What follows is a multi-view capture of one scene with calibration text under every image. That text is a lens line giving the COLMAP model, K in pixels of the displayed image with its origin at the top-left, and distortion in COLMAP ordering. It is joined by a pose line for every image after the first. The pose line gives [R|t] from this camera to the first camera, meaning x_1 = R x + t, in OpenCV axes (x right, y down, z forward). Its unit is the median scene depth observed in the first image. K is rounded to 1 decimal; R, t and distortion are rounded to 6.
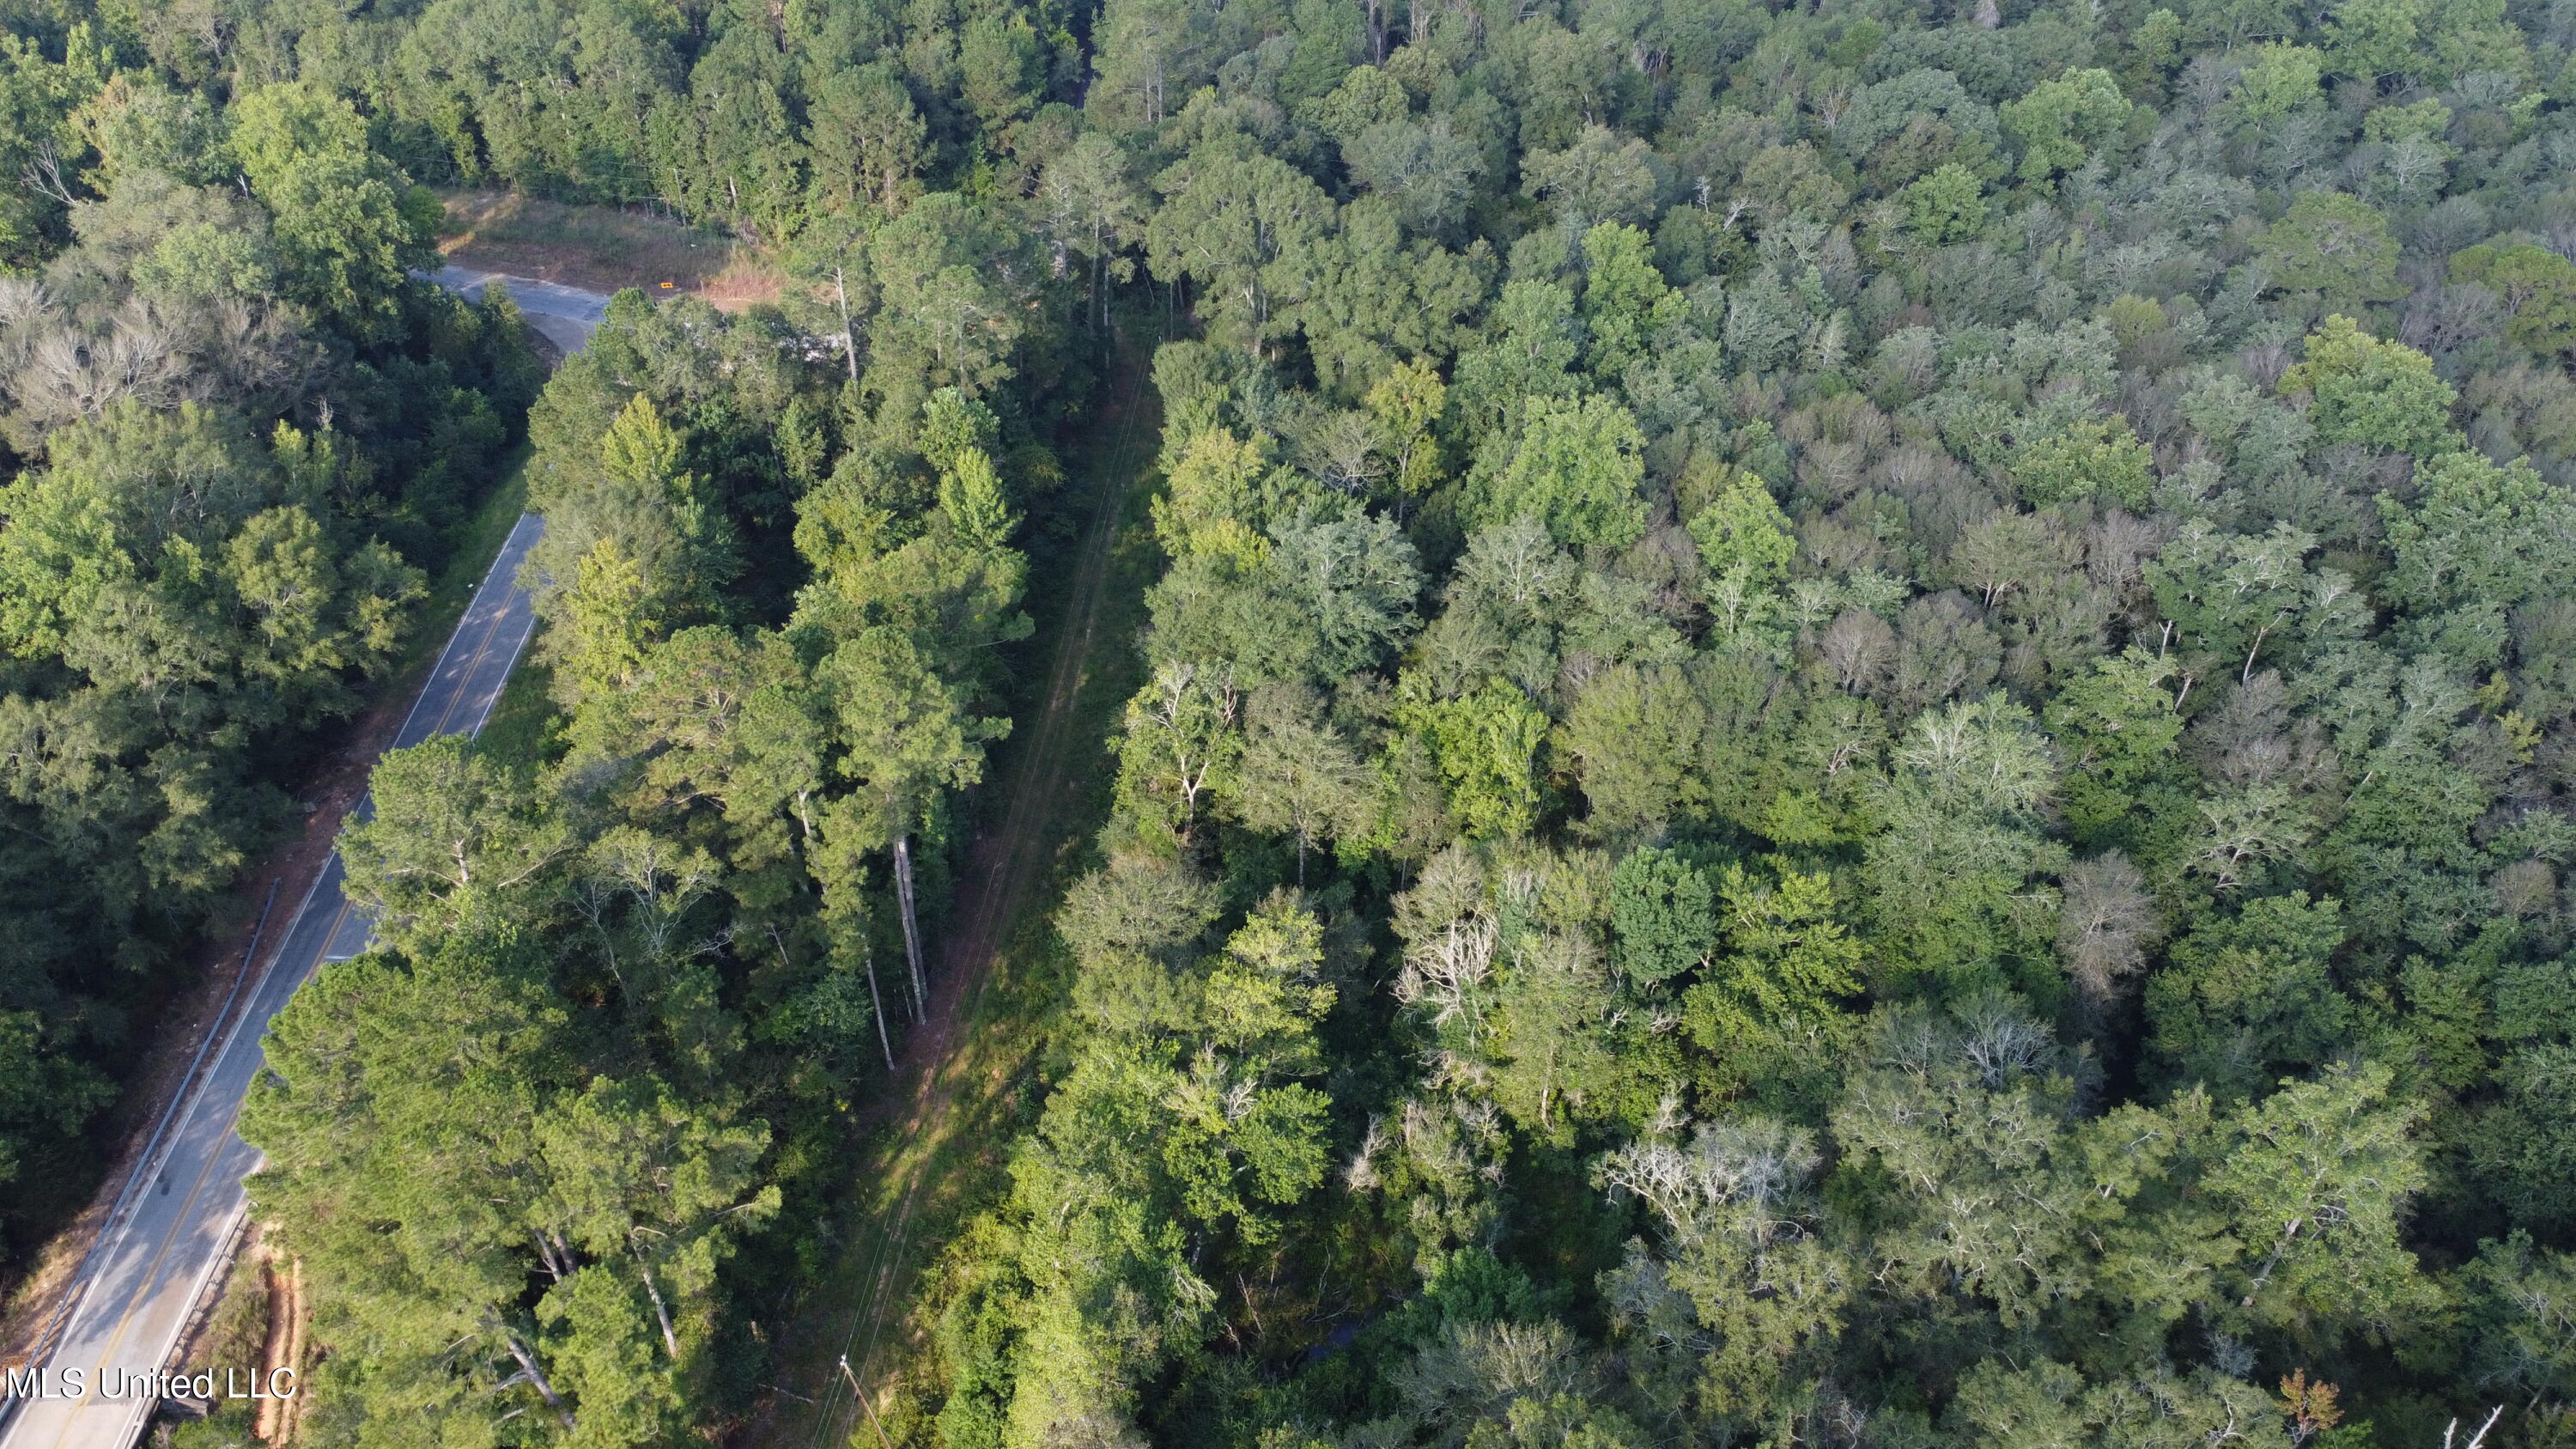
lens RADIAL K [[1952.9, 0, 1280.9], [0, 1952.9, 722.9], [0, 0, 1]] dist [0.003098, -0.012134]
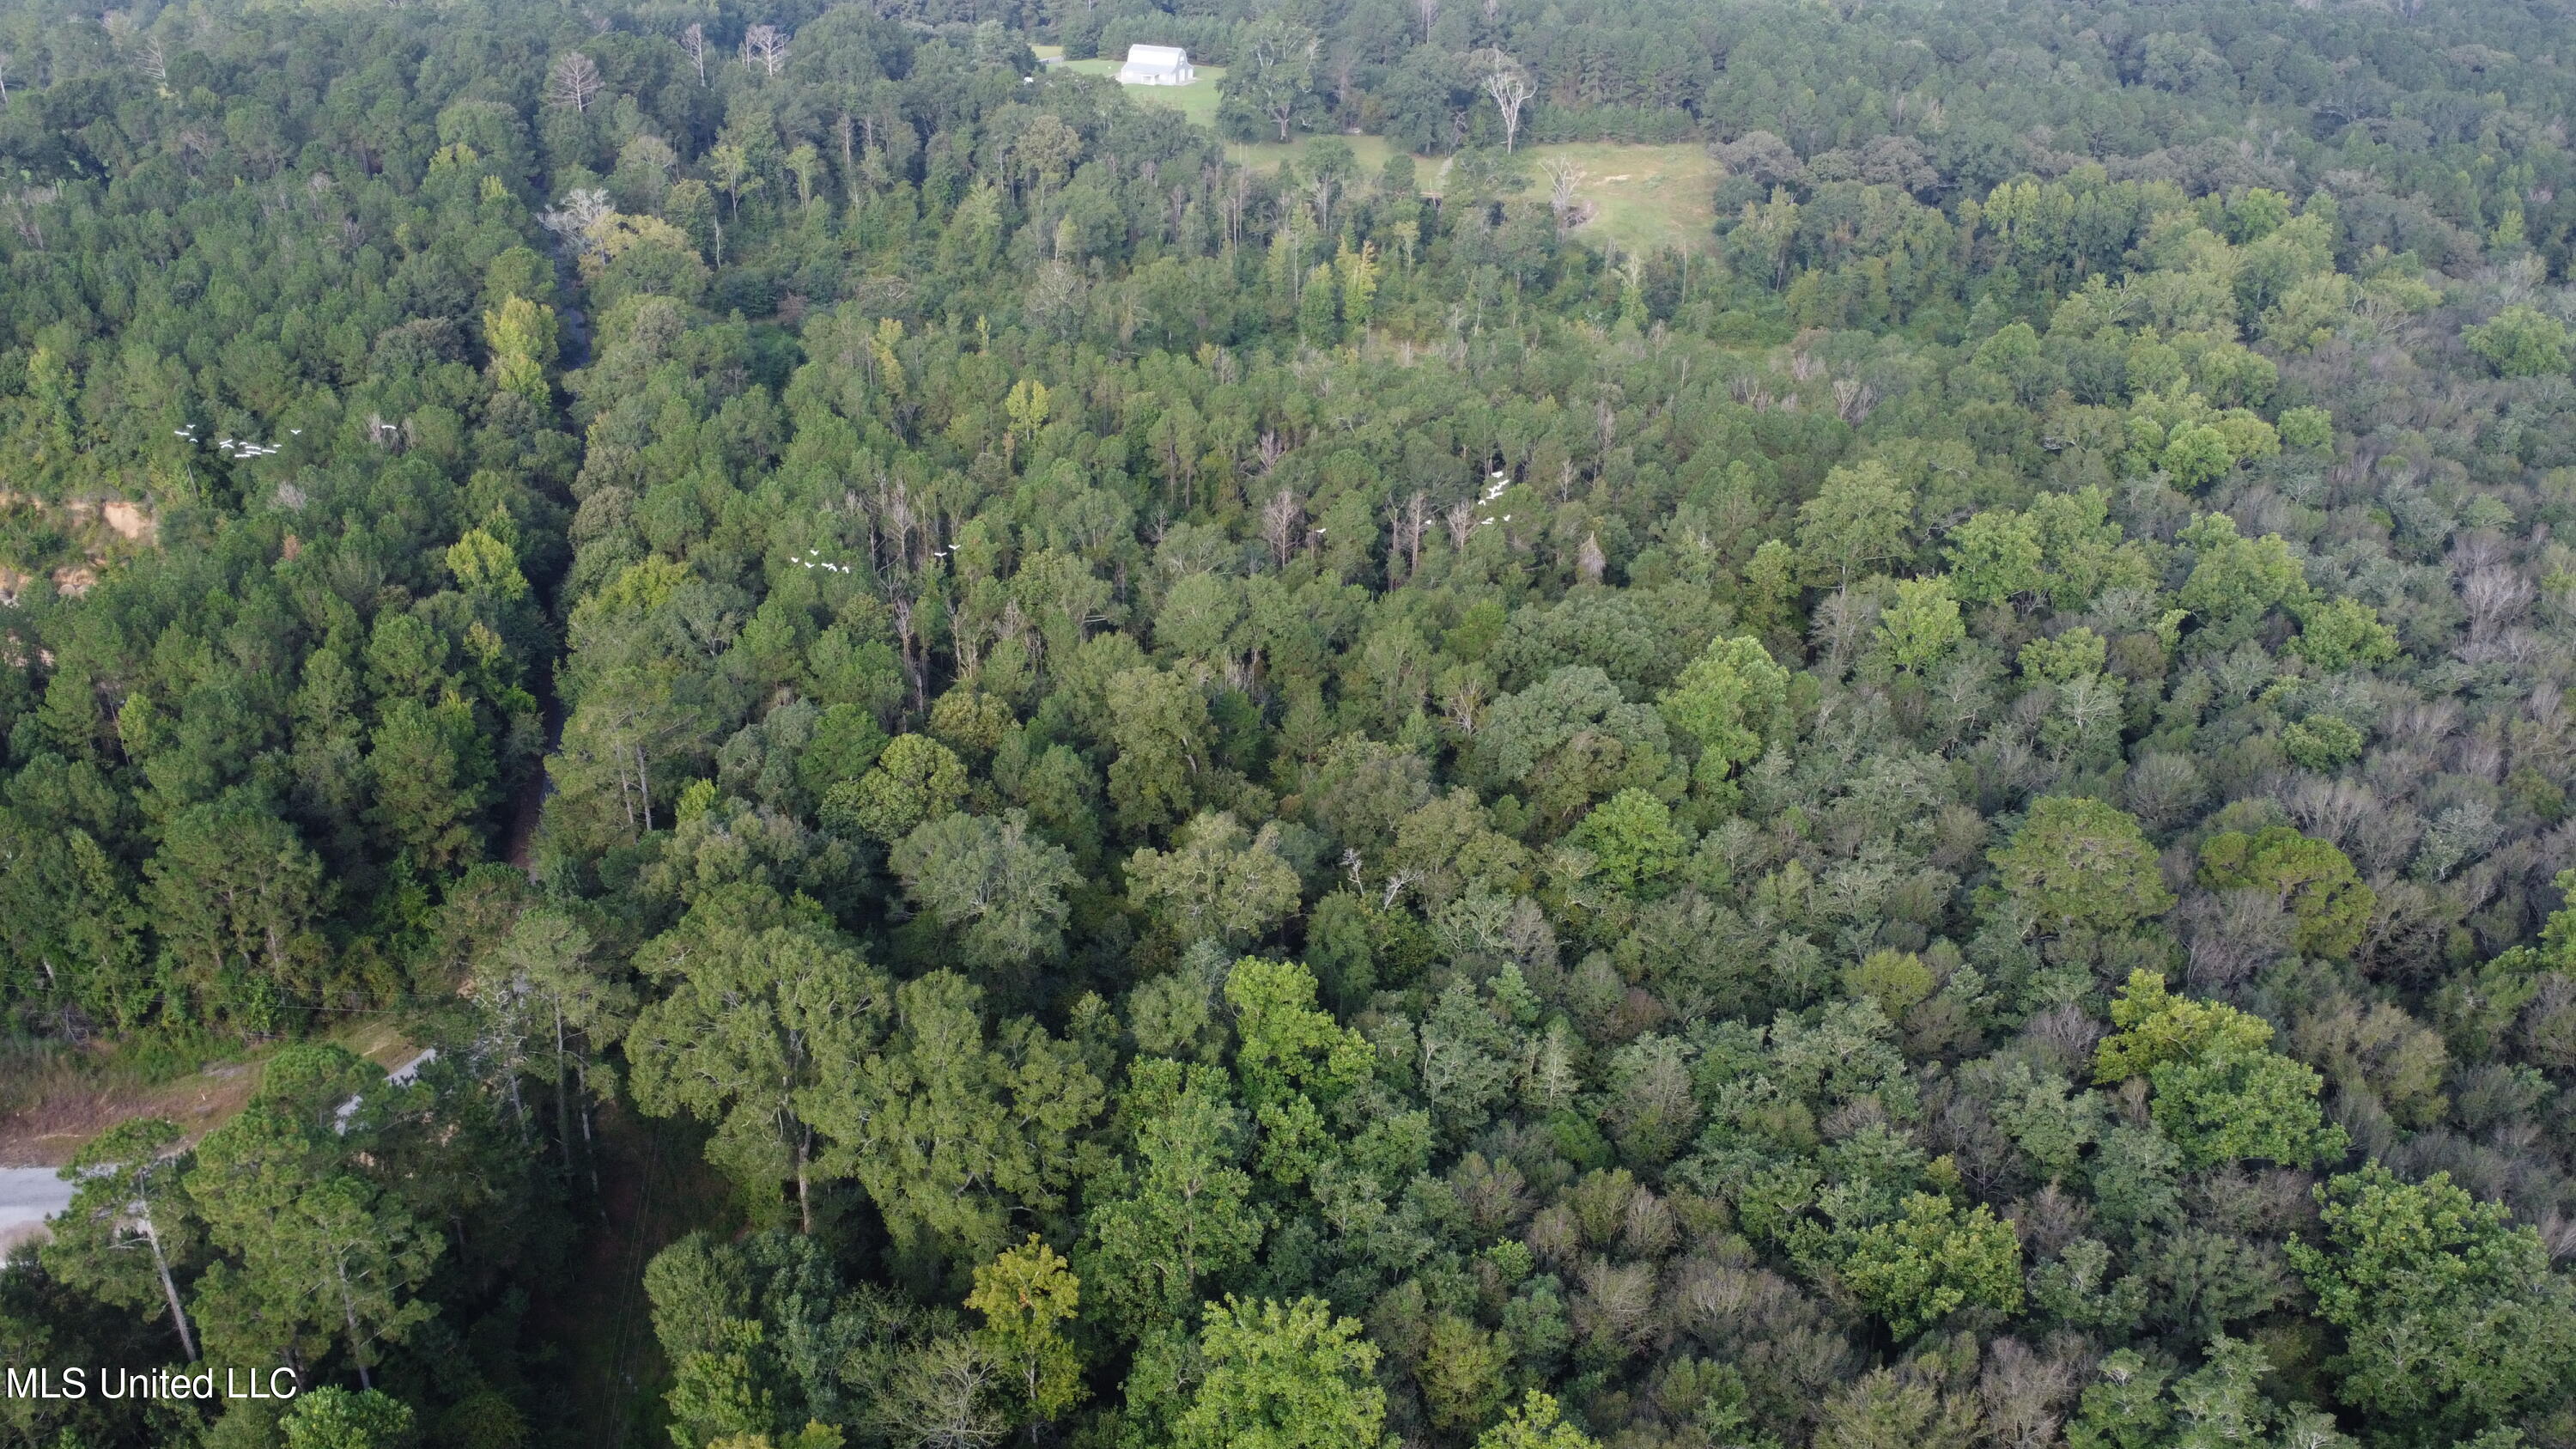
lens RADIAL K [[1925.3, 0, 1291.7], [0, 1925.3, 712.6], [0, 0, 1]] dist [0.005393, -0.006712]
pose [[0.967983, -0.111449, 0.224919, 0.020332], [0.153991, 0.971266, -0.181462, -0.185360], [-0.198232, 0.210288, 0.957331, 0.225357]]
